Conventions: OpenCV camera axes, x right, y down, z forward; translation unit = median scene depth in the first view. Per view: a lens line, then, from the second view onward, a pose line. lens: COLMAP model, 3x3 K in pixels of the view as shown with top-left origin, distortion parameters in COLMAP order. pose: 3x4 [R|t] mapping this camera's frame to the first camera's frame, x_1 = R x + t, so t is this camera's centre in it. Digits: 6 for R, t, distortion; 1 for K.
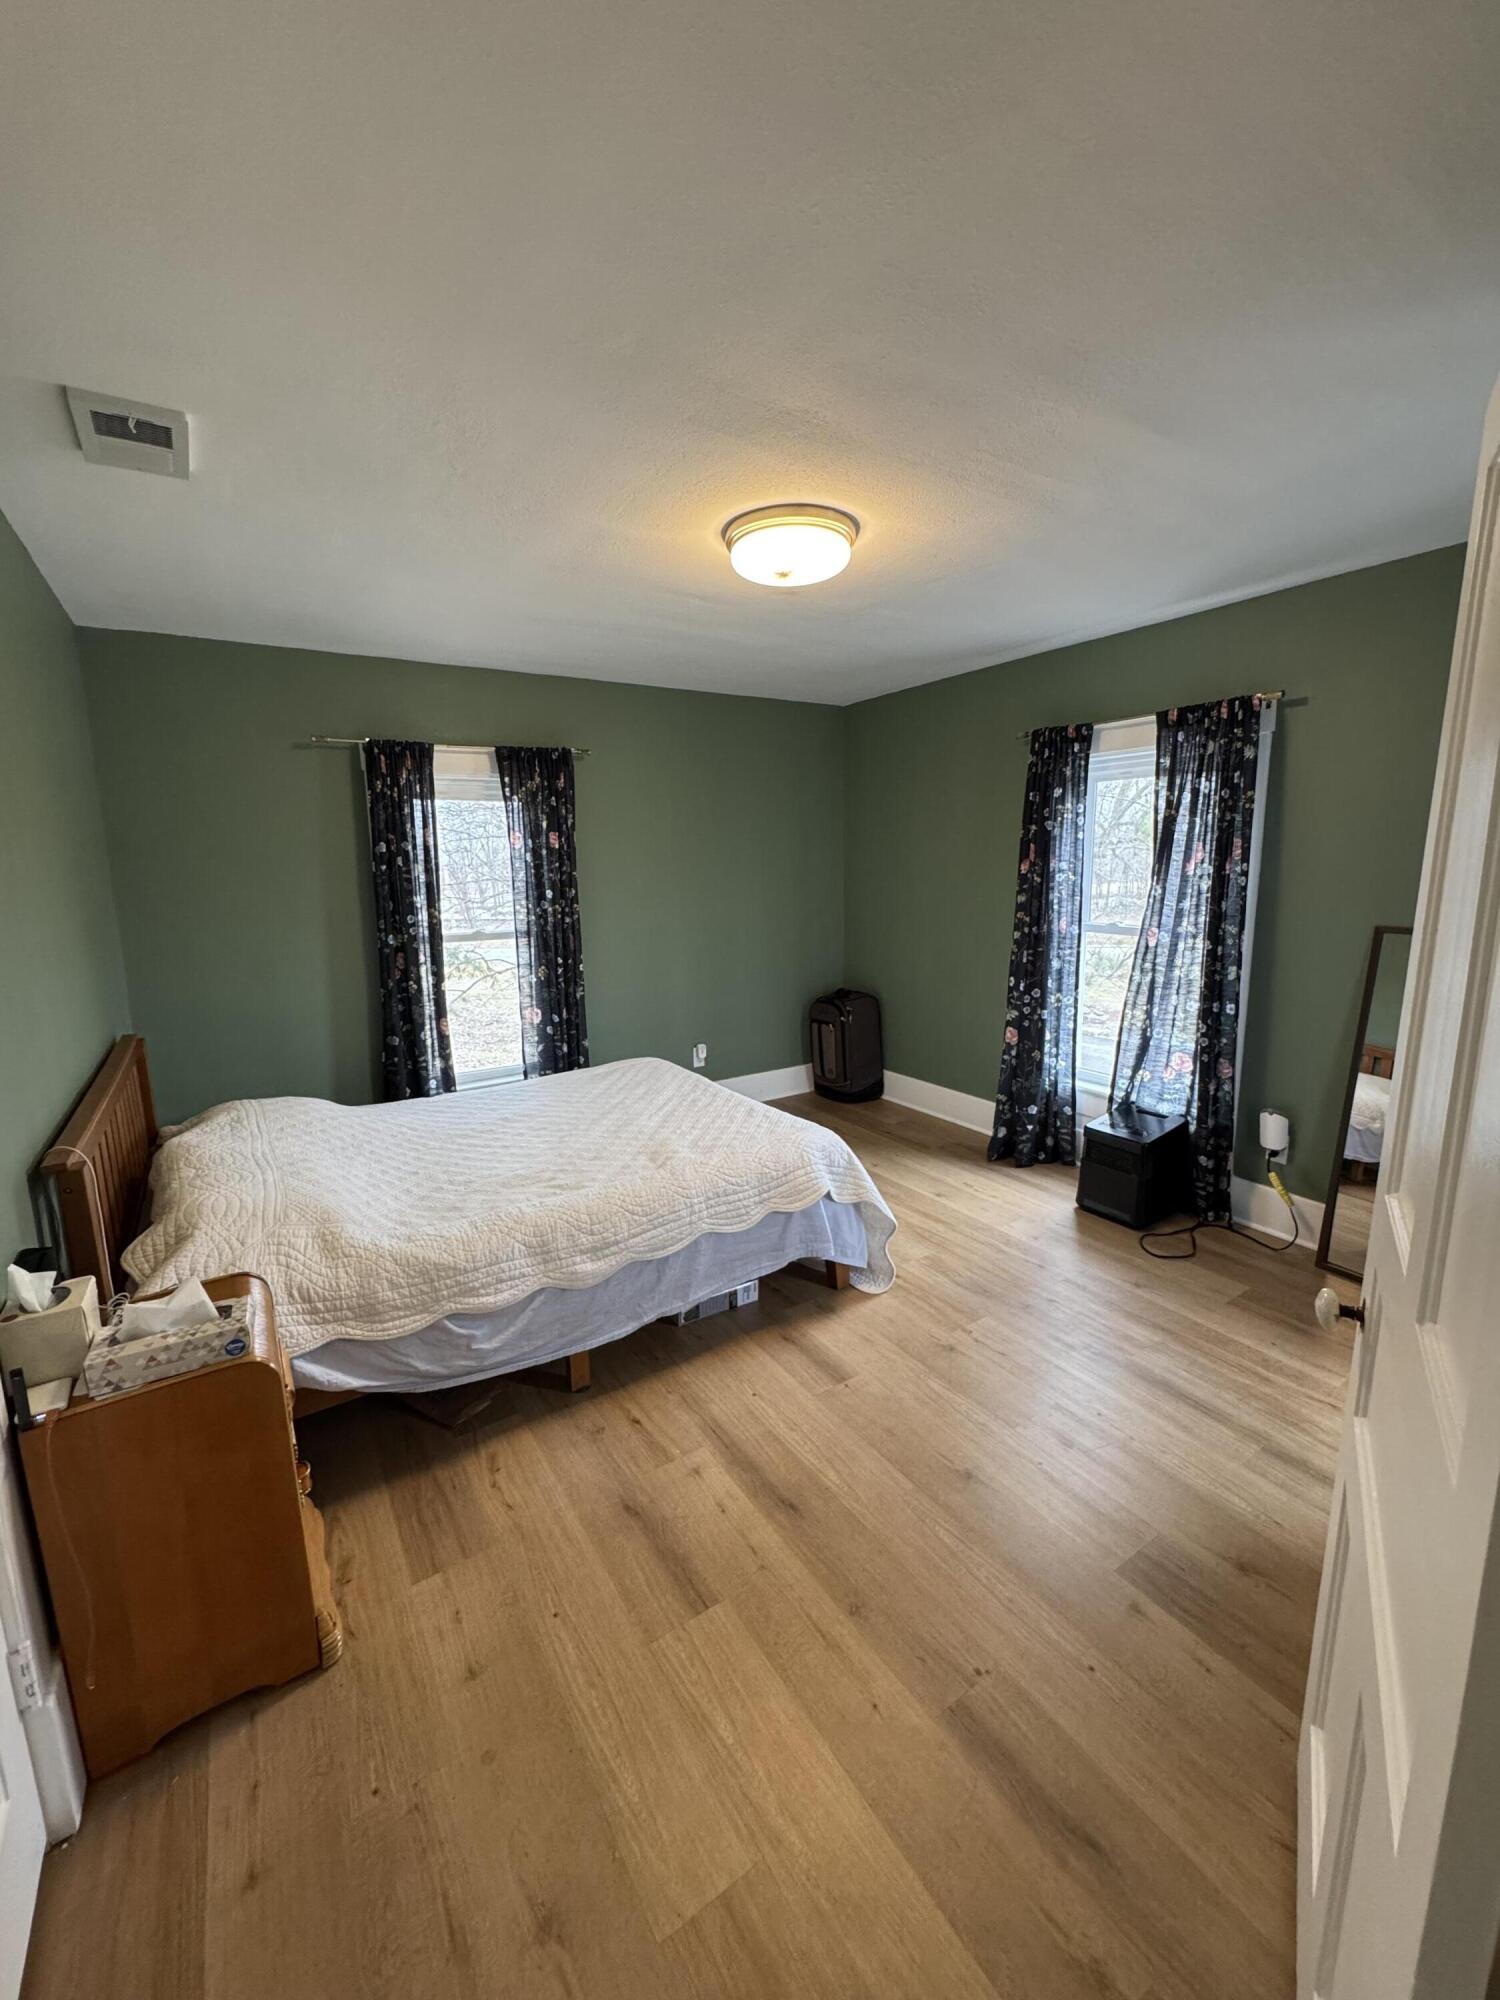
lens RADIAL K [[799.5, 0, 750.4], [0, 799.5, 1003.6], [0, 0, 1]] dist [0.000574, 0.000031]
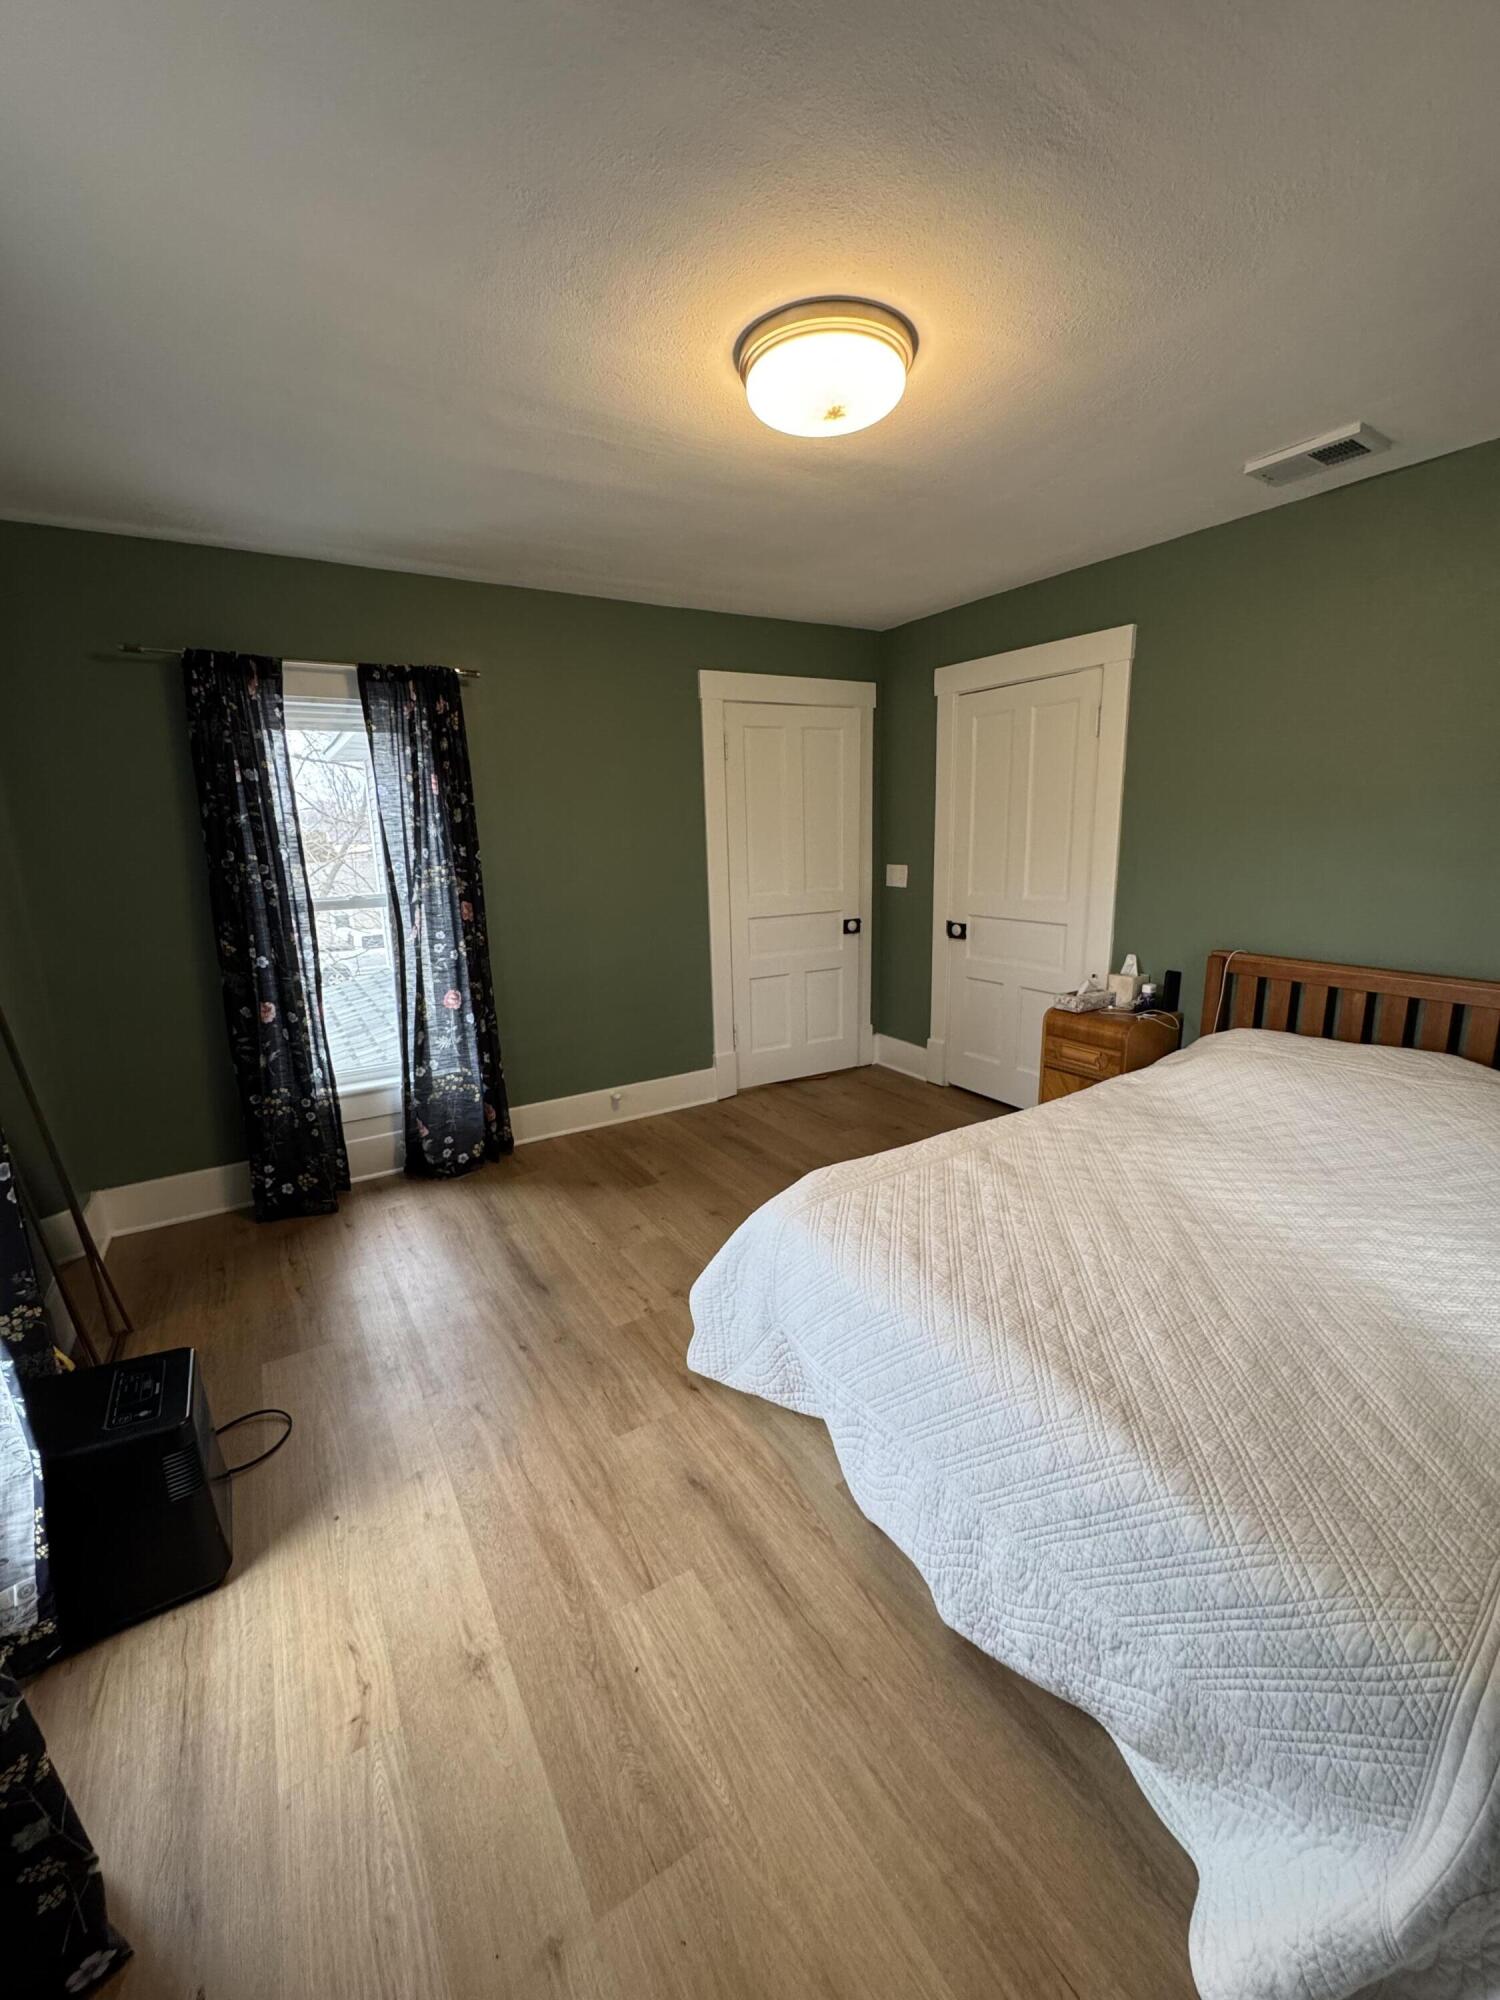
lens RADIAL K [[799.5, 0, 750.6], [0, 799.5, 1000.0], [0, 0, 1]] dist [0.000574, 0.000031]
pose [[-0.999468, 0.025690, 0.020111, 0.102765], [0.031371, 0.926034, 0.376133, -0.240142], [-0.008960, 0.376564, -0.926347, 1.465829]]
